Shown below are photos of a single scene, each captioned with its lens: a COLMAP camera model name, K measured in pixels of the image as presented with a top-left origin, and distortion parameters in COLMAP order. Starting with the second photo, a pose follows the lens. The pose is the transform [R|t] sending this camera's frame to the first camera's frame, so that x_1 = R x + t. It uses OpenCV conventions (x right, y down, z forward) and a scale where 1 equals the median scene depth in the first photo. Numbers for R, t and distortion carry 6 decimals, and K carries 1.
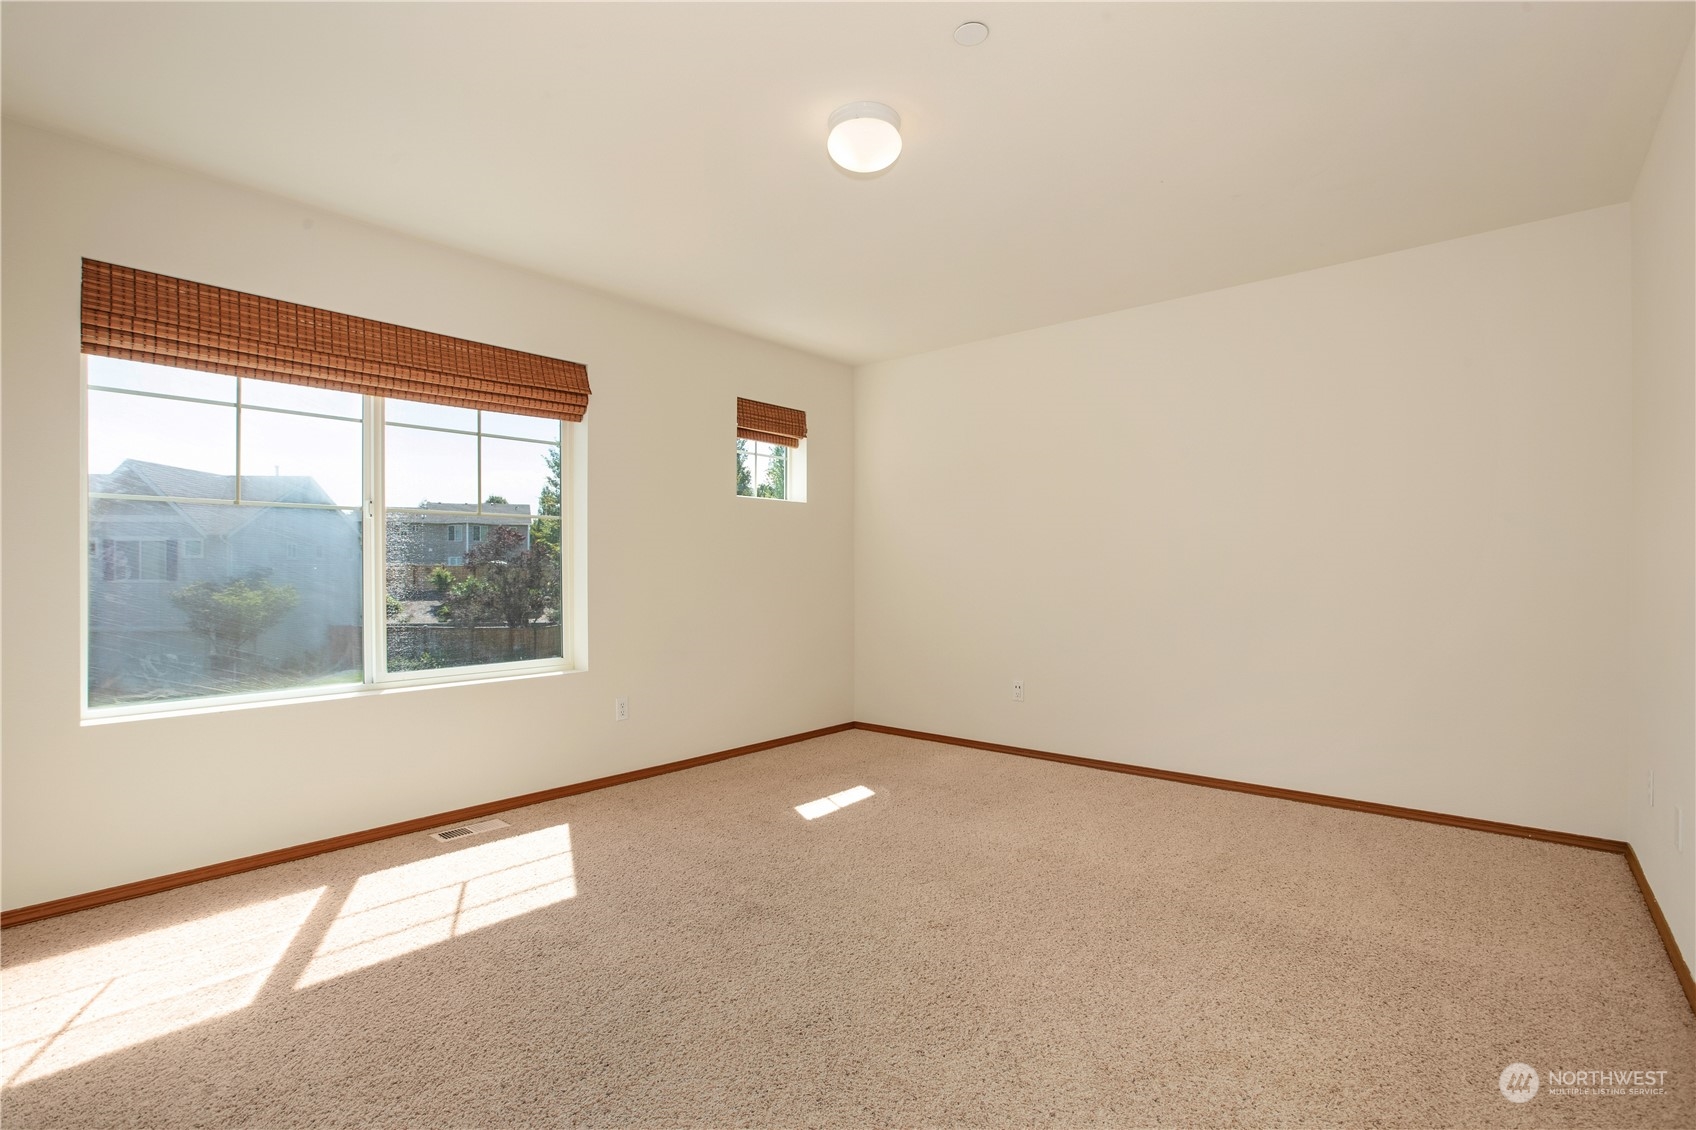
lens RADIAL K [[803.9, 0, 848.0], [0, 803.9, 565.0], [0, 0, 1]] dist [-0.030455, 0.001073]
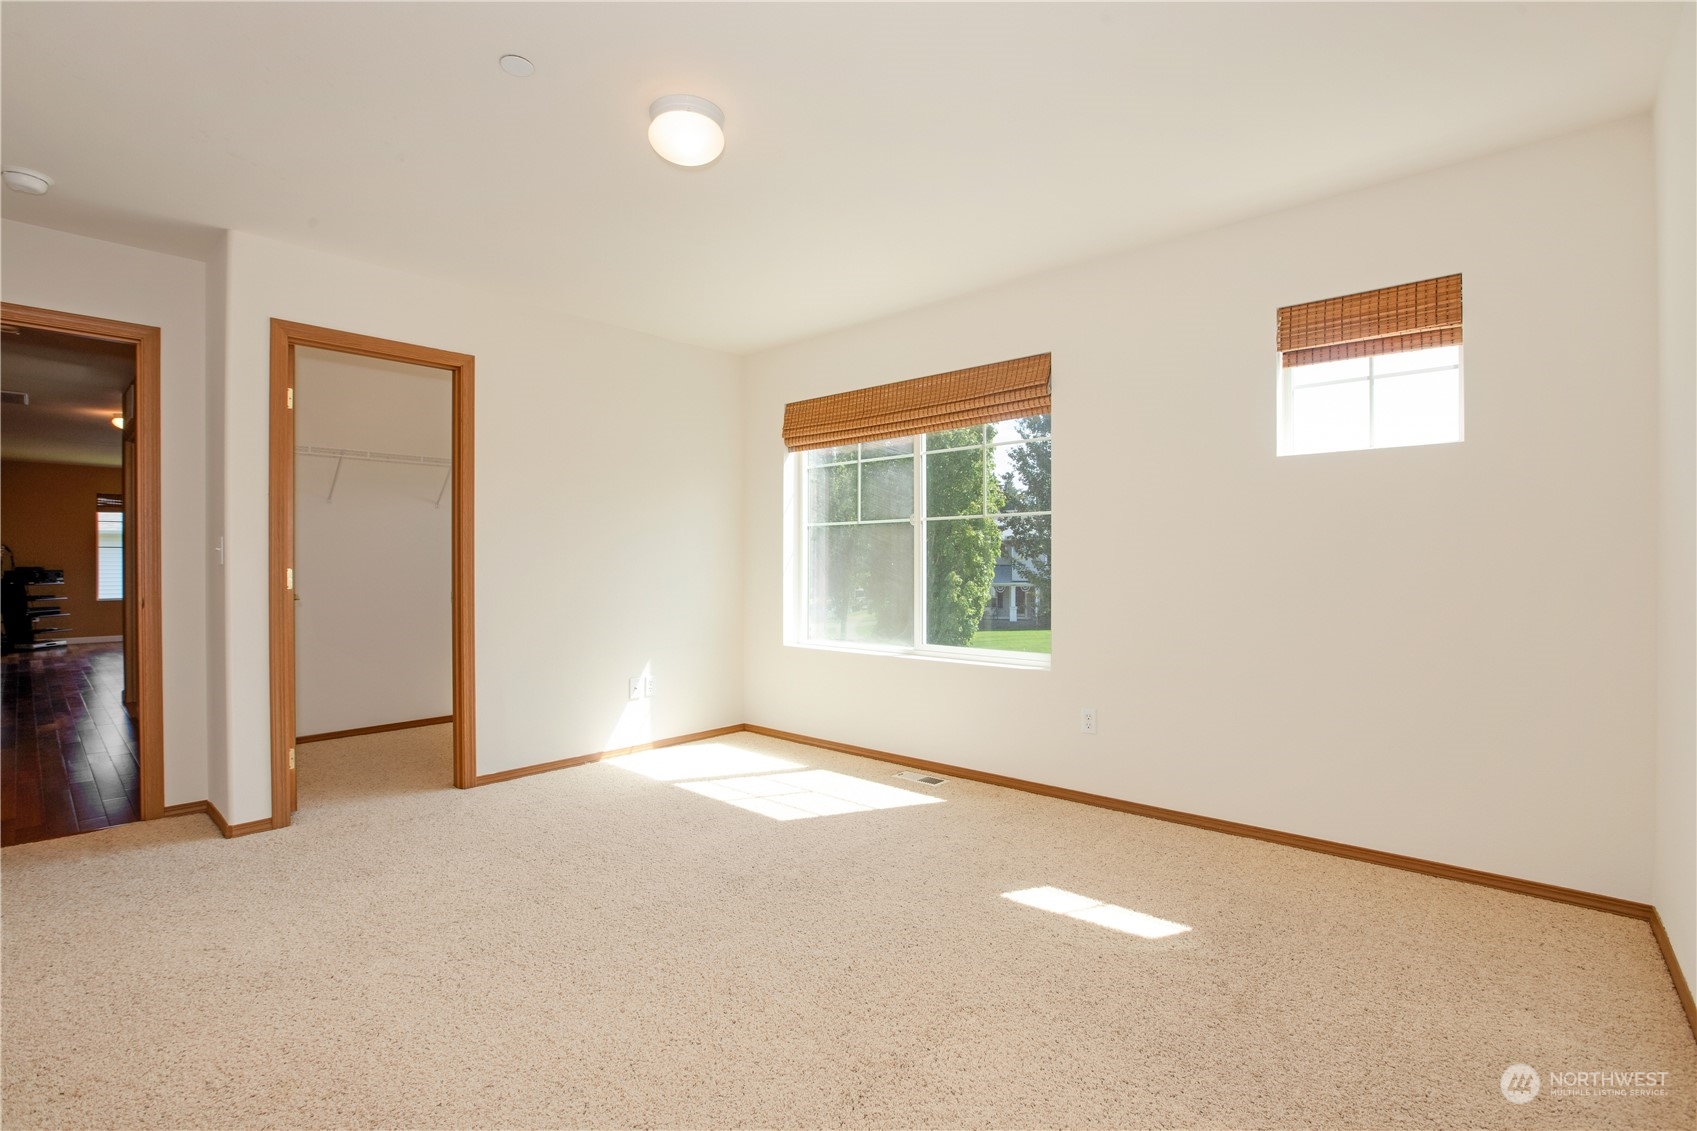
lens RADIAL K [[804.4, 0, 848.5], [0, 804.4, 565.5], [0, 0, 1]] dist [-0.030455, 0.001073]
pose [[-0.046534, 0.005341, -0.998902, 0.738418], [0.004495, 0.999977, 0.005137, -0.000908], [0.998907, -0.004251, -0.046557, 0.917602]]
